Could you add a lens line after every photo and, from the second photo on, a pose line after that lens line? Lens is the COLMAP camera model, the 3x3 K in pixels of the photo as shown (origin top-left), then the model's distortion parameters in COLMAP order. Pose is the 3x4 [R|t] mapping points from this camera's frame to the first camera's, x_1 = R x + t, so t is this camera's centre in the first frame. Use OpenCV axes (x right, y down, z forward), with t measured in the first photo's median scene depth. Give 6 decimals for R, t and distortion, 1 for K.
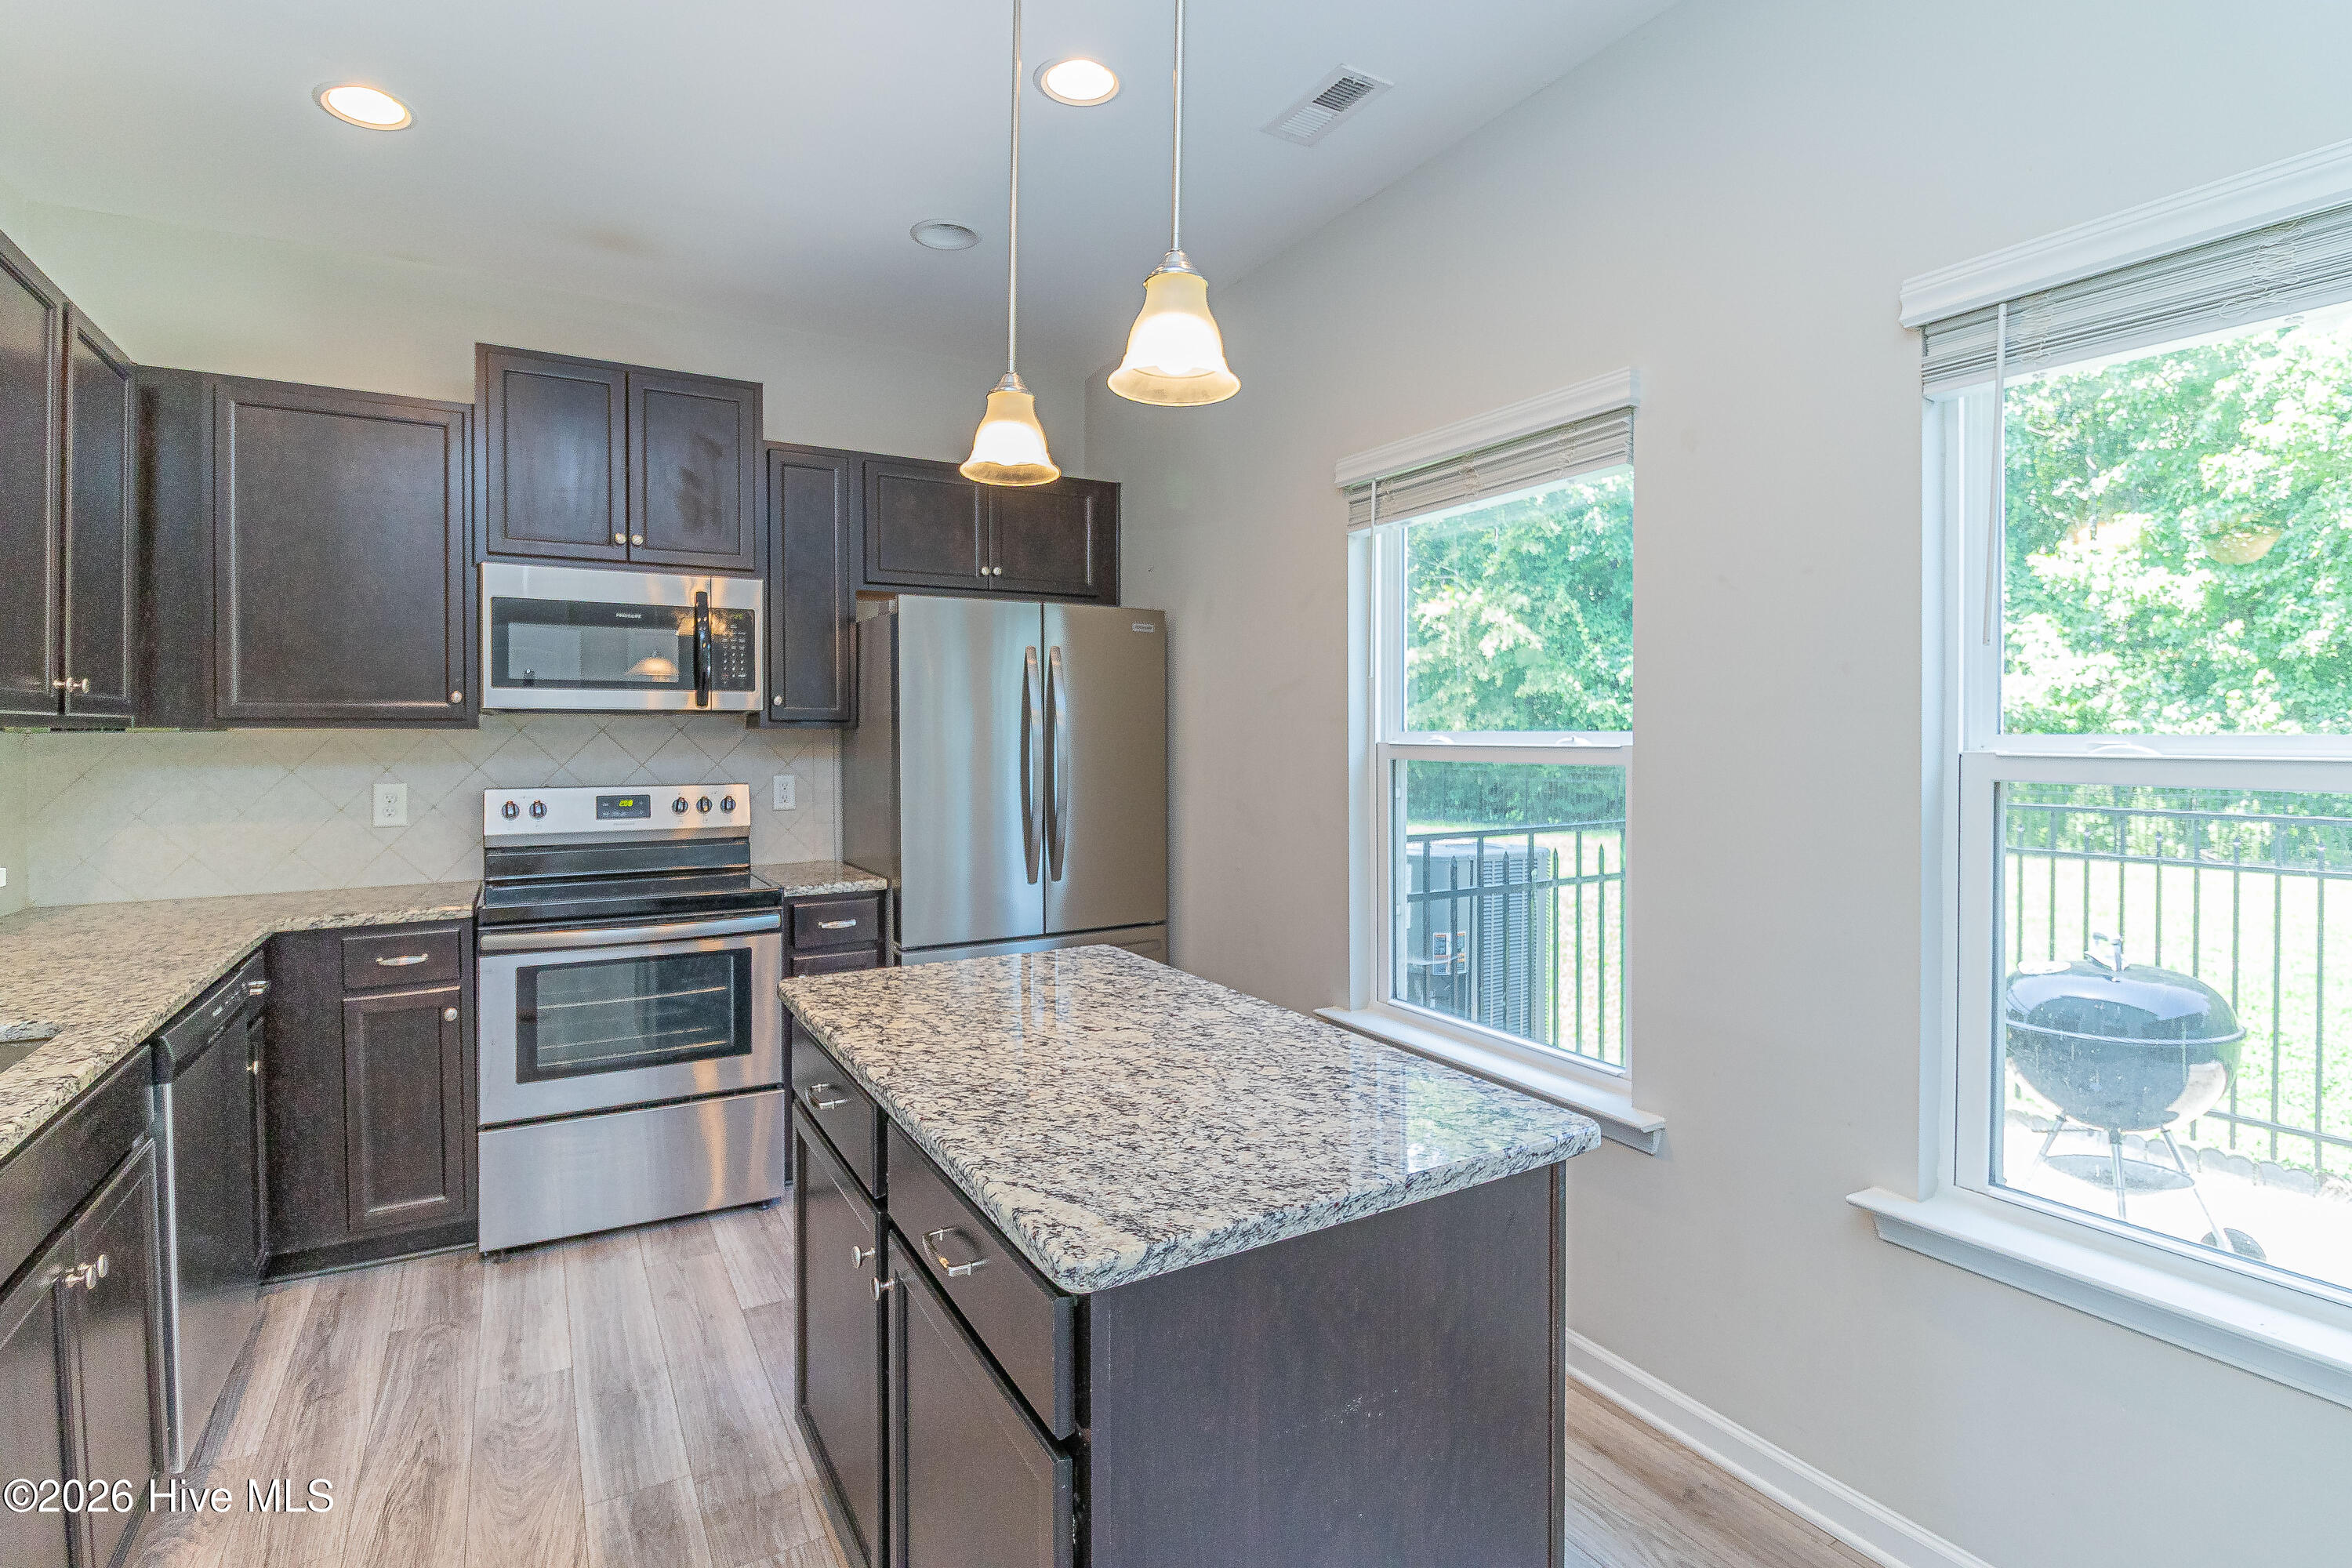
lens RADIAL K [[1139.8, 0, 1204.5], [0, 1139.8, 754.9], [0, 0, 1]] dist [-0.012991, -0.000008]
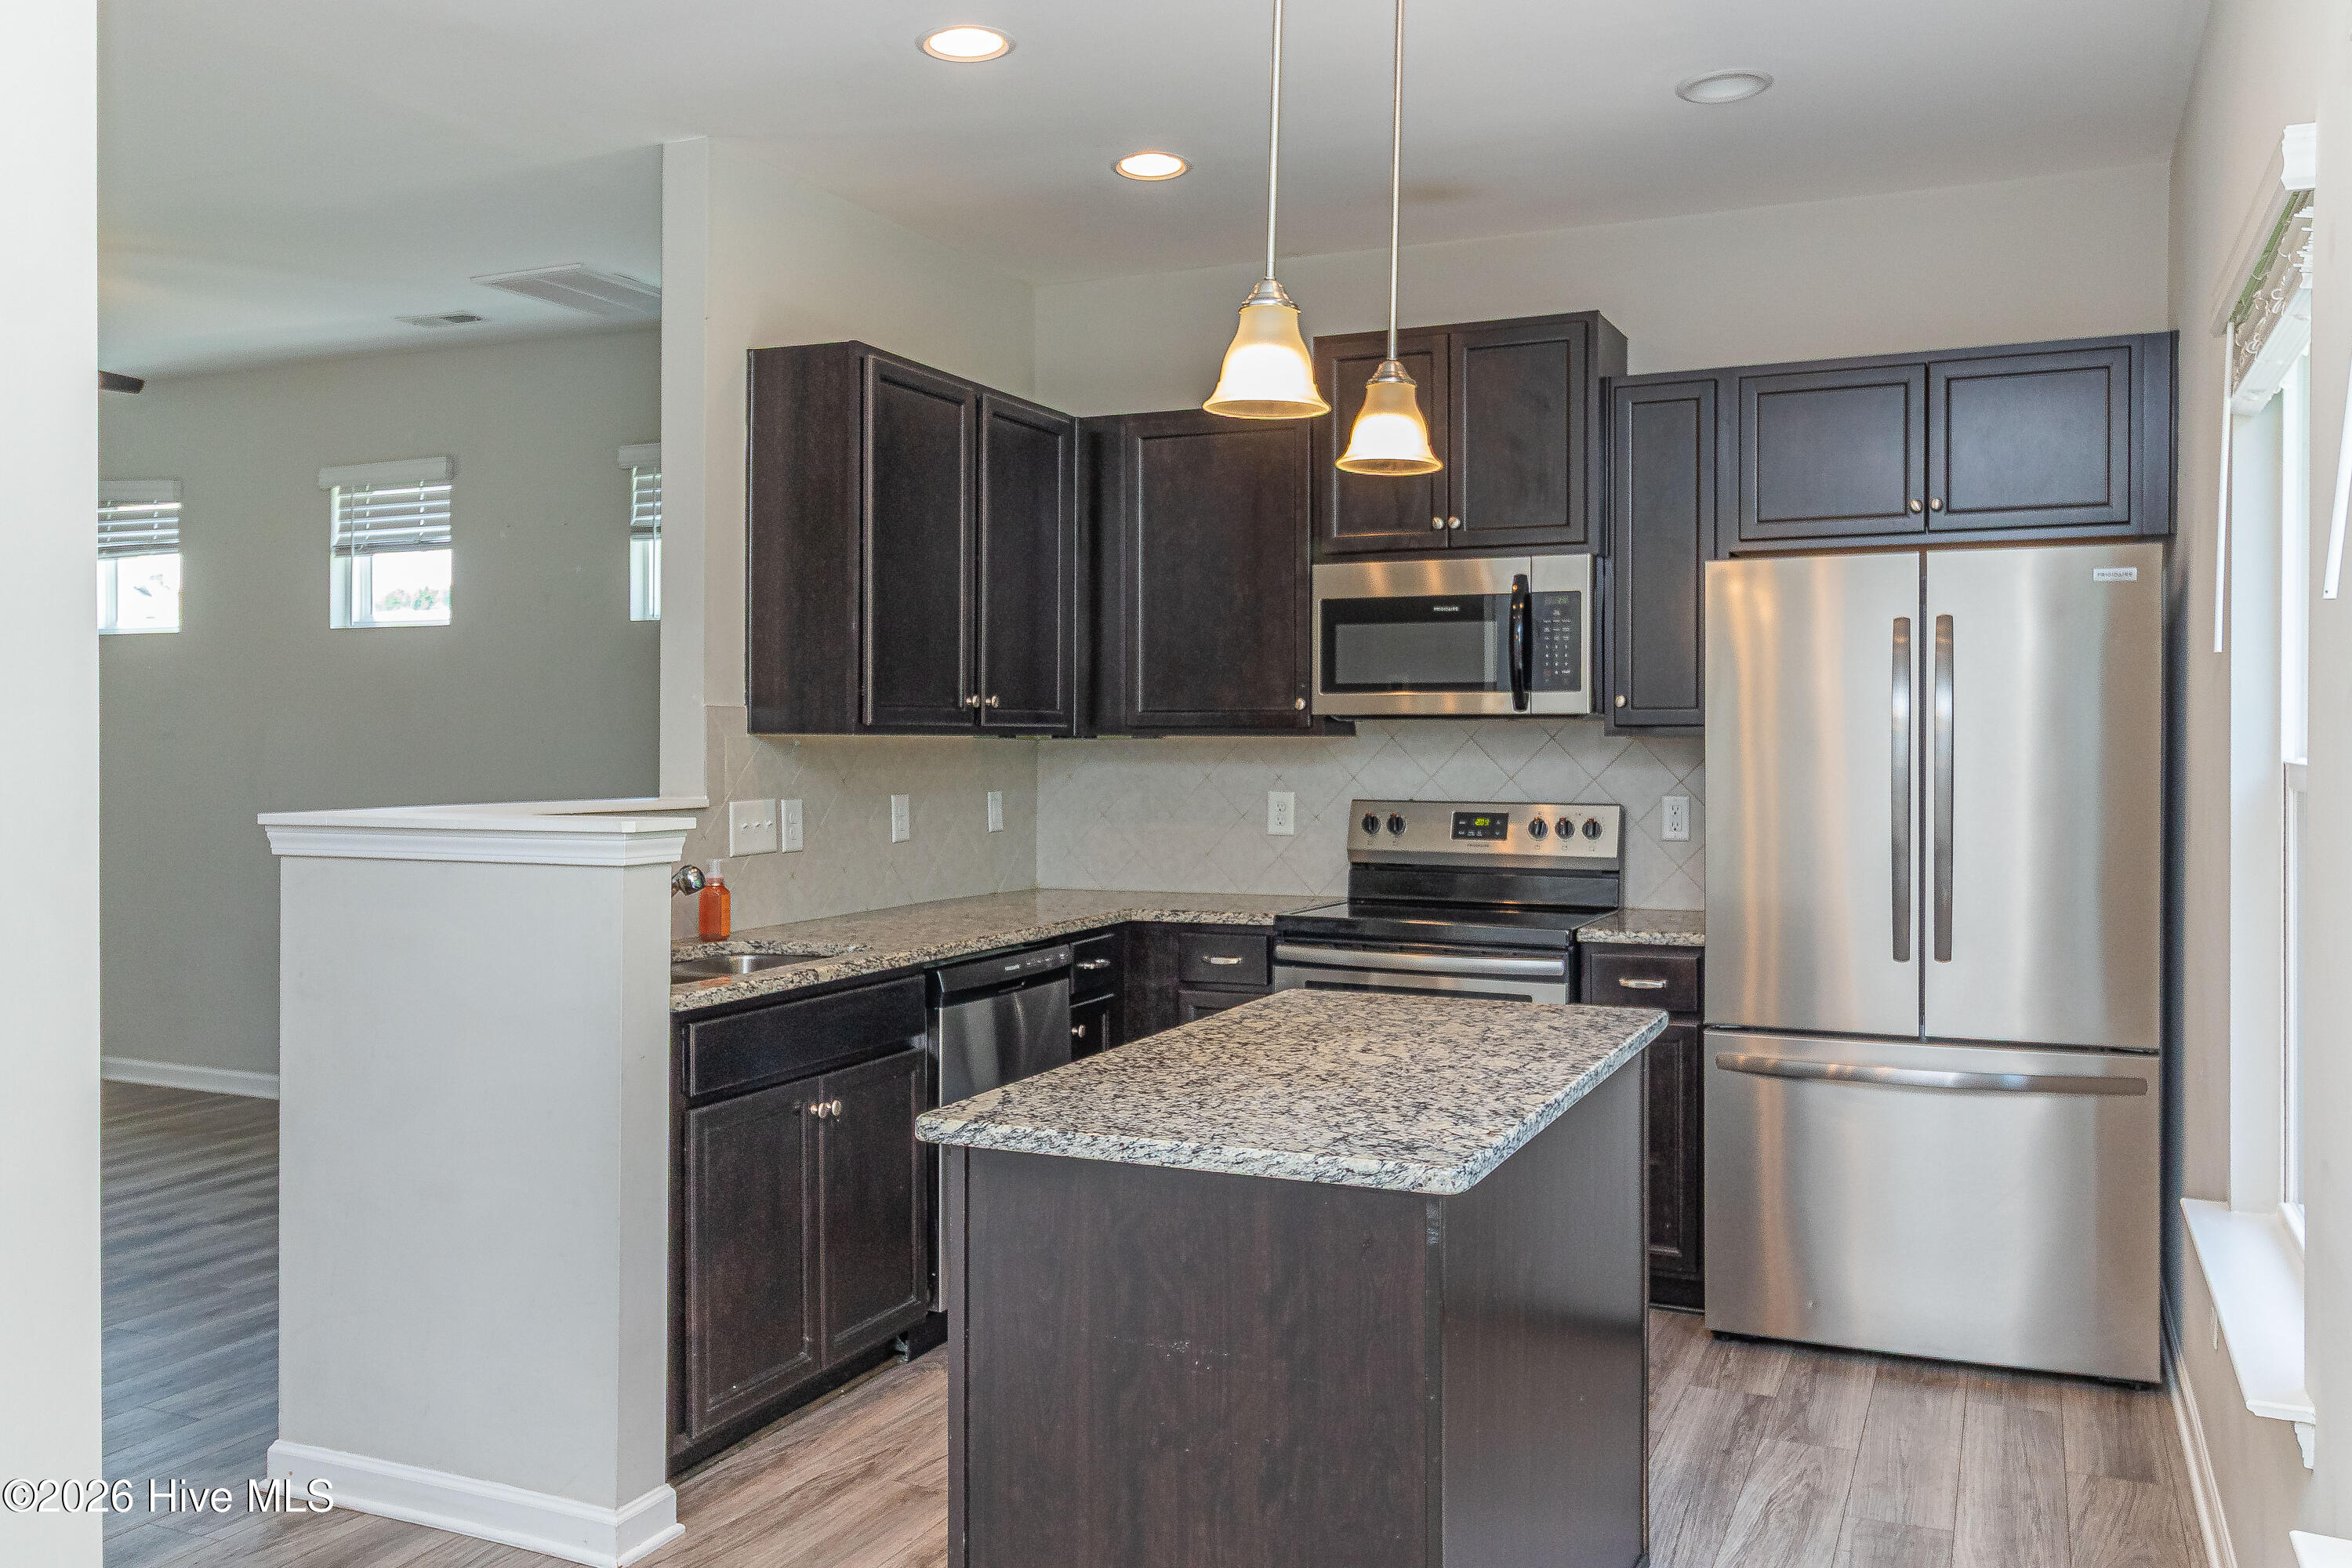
lens RADIAL K [[1931.0, 0, 1178.7], [0, 1931.0, 768.9], [0, 0, 1]] dist [0.012475, 0.000945]
pose [[0.578156, 0.016465, -0.815760, 0.590303], [-0.018008, 0.999810, 0.007416, -0.004762], [0.815727, 0.010403, 0.578343, -0.041751]]
